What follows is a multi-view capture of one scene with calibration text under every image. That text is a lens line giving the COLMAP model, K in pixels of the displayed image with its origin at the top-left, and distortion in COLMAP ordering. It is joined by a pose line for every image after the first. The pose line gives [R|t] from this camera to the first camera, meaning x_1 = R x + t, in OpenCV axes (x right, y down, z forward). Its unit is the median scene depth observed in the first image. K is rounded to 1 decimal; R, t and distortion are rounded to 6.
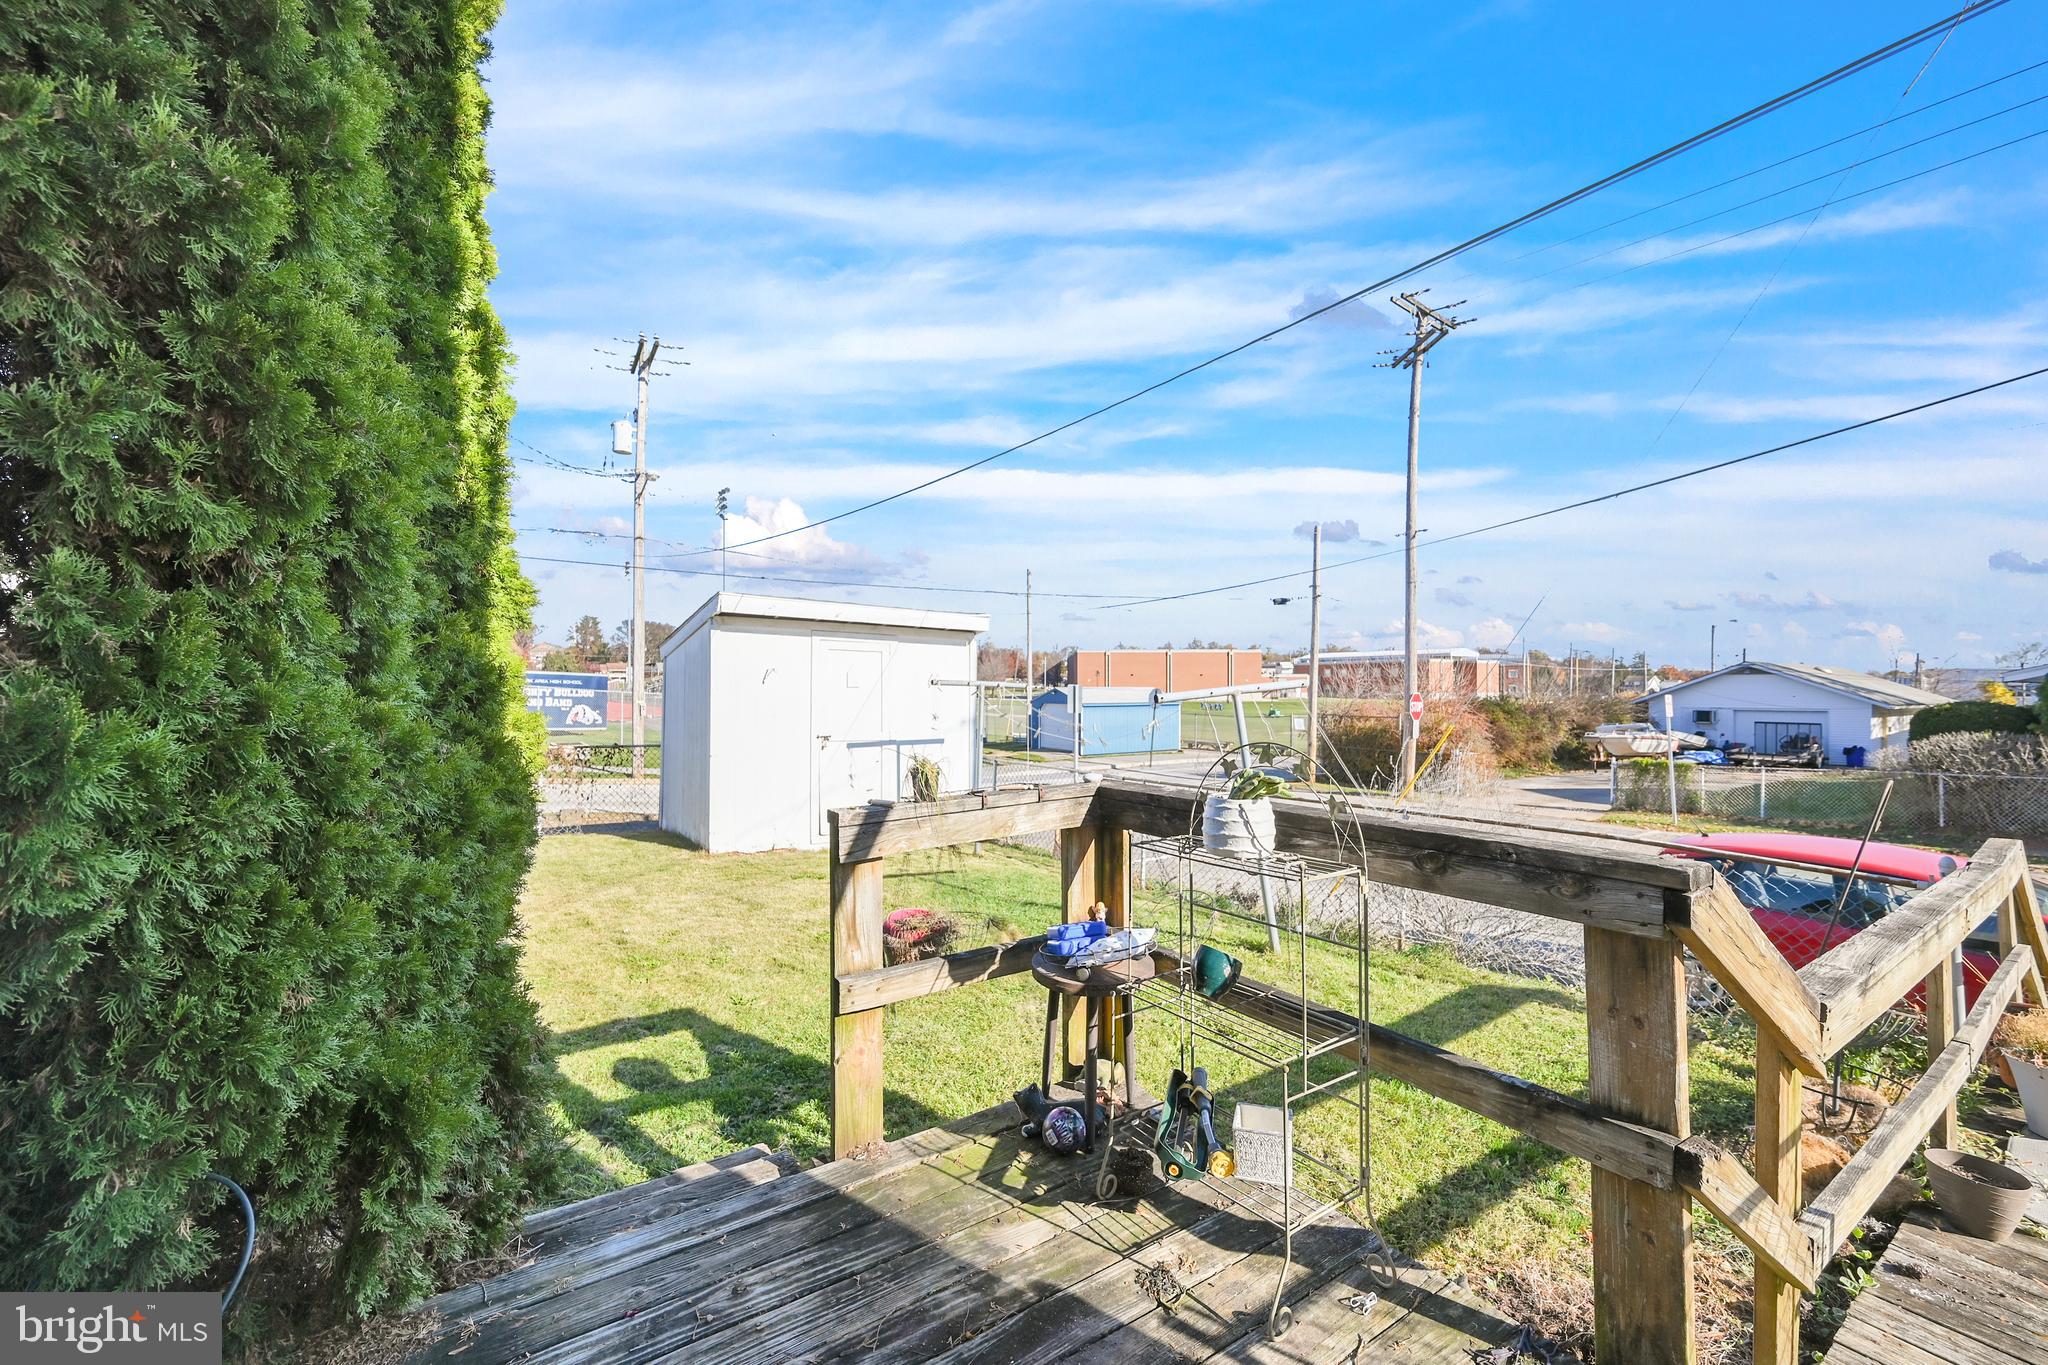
lens RADIAL K [[823.4, 0, 1018.4], [0, 823.4, 685.2], [0, 0, 1]] dist [-0.000740, 0.000211]
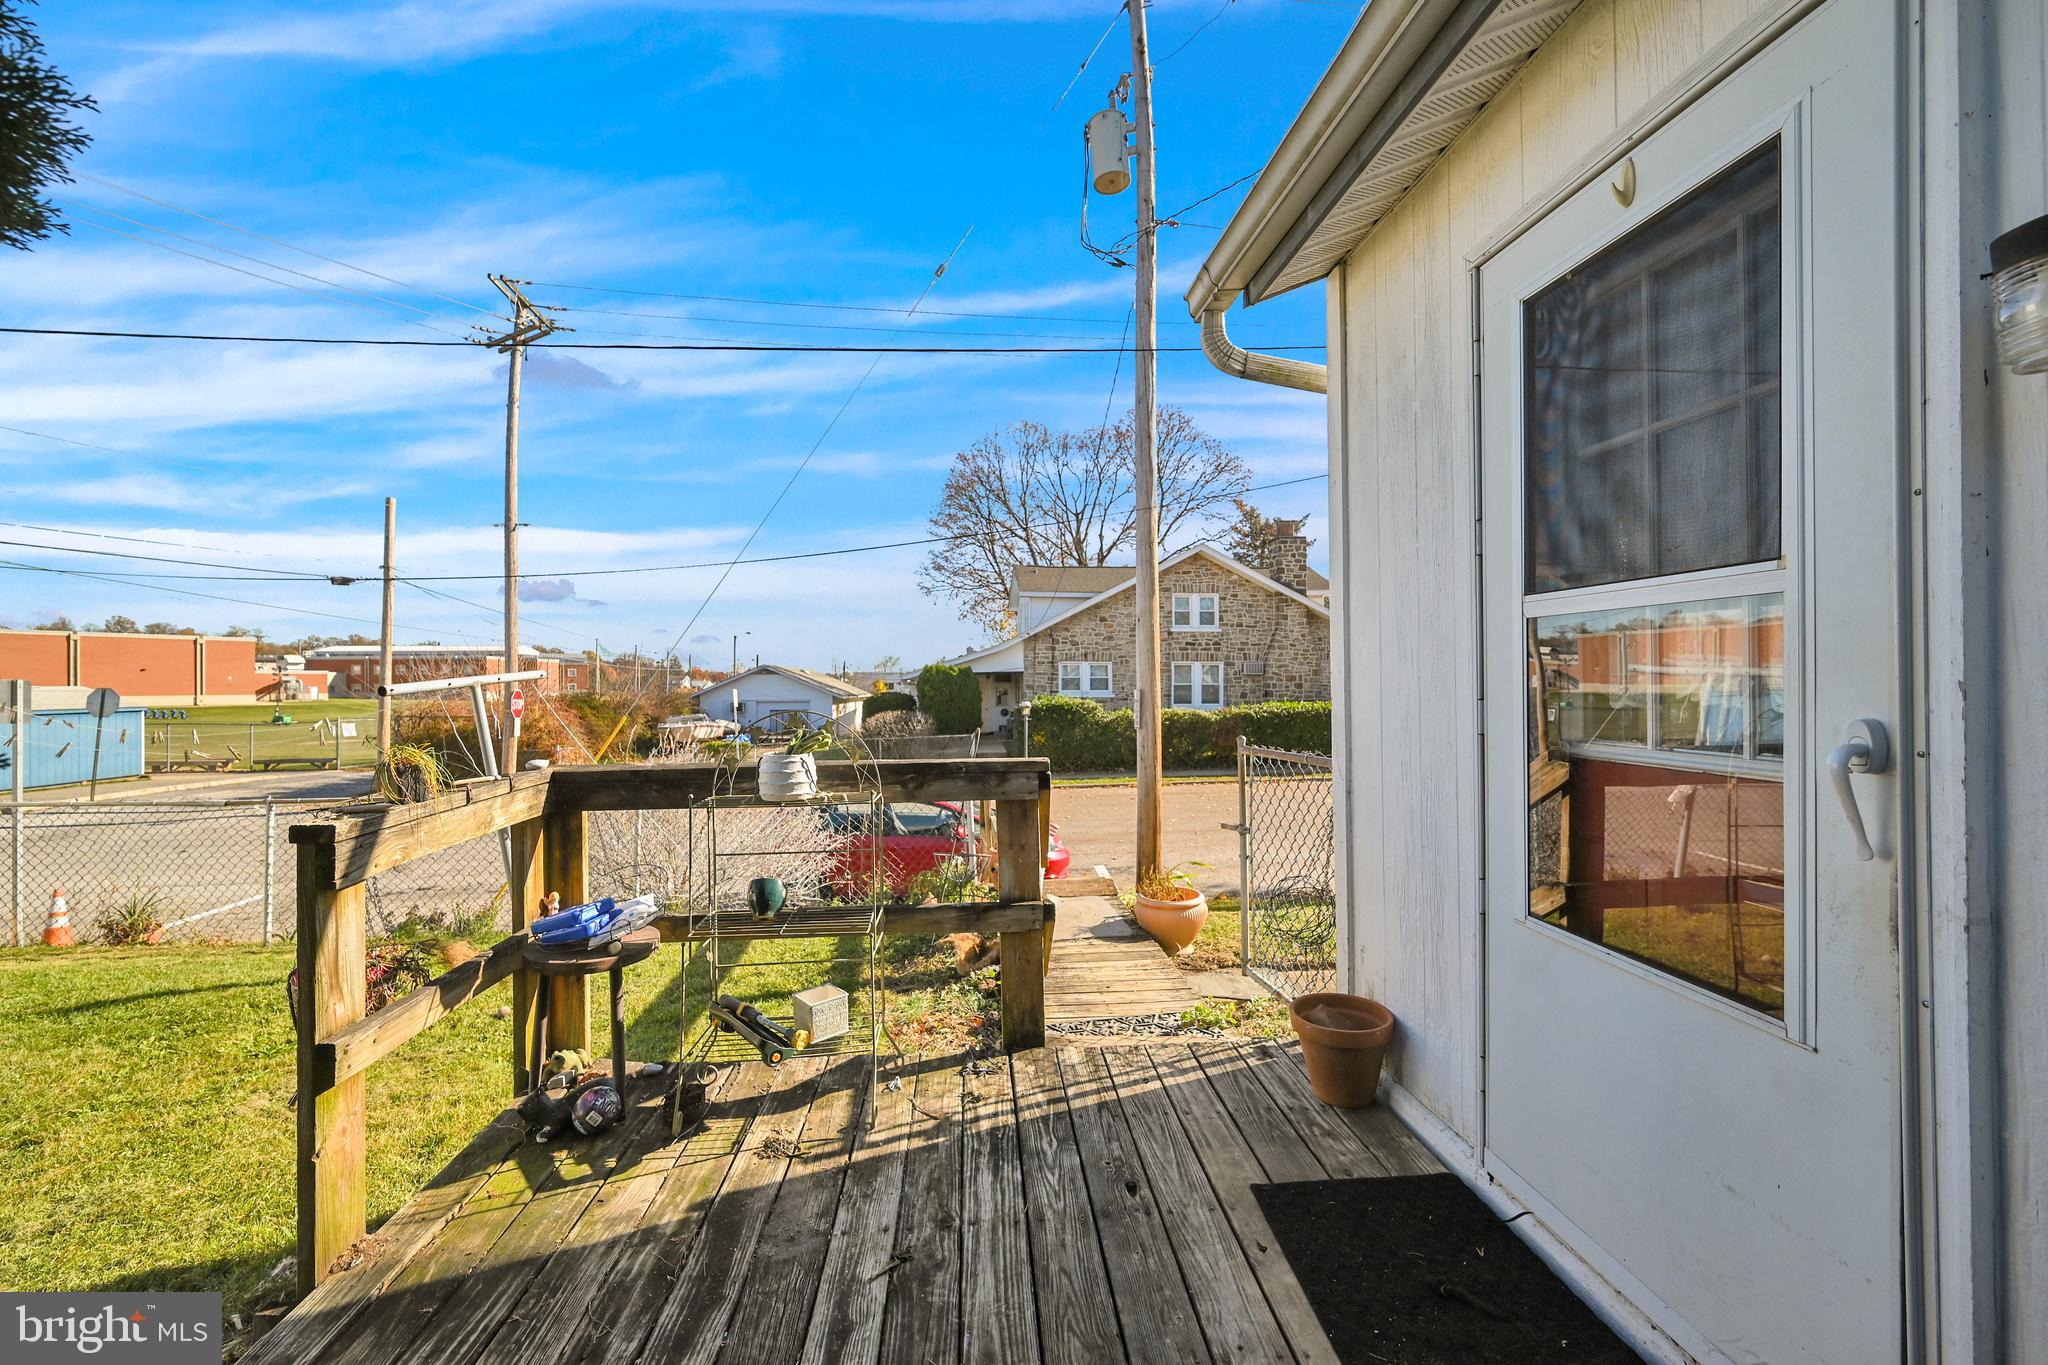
lens RADIAL K [[826.7, 0, 1013.6], [0, 826.7, 677.4], [0, 0, 1]] dist [-0.001914, 0.000397]
pose [[0.486453, 0.005939, 0.873687, -0.566530], [0.002332, 0.999965, -0.008096, 0.024998], [-0.873704, 0.005976, 0.486422, 0.066999]]
